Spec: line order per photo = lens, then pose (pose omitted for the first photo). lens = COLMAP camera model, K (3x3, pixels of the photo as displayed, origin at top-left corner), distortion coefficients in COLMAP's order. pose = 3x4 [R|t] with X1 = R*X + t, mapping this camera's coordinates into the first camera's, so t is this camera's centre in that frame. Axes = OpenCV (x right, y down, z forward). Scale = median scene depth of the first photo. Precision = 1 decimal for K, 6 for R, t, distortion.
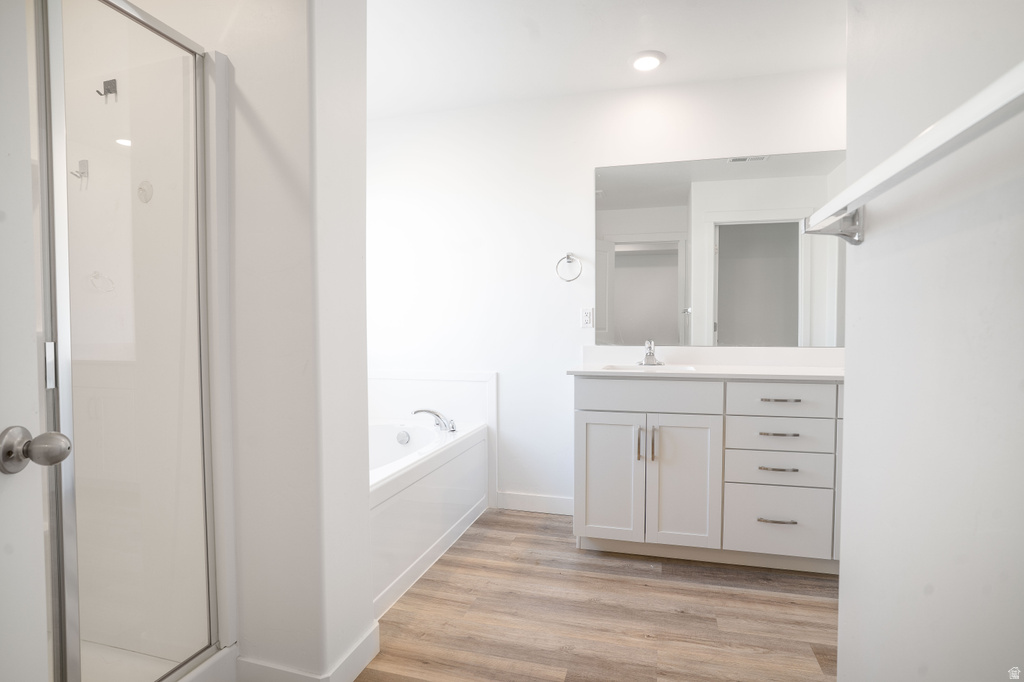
lens RADIAL K [[533.0, 0, 512.0], [0, 533.0, 341.0], [0, 0, 1]] dist [-0.041727, 0.035125]
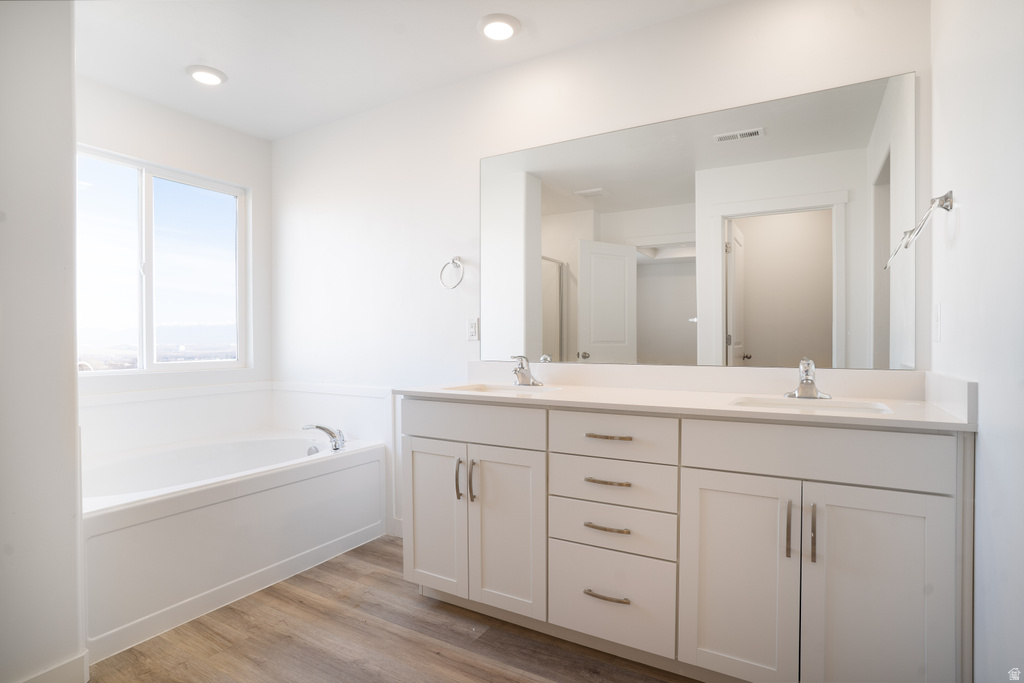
lens RADIAL K [[533.0, 0, 512.0], [0, 533.0, 341.5], [0, 0, 1]] dist [-0.041727, 0.035125]
pose [[0.964850, 0.006757, -0.262716, 0.536306], [-0.013519, 0.999622, -0.023937, -0.004332], [0.262455, 0.026648, 0.964576, 0.209459]]
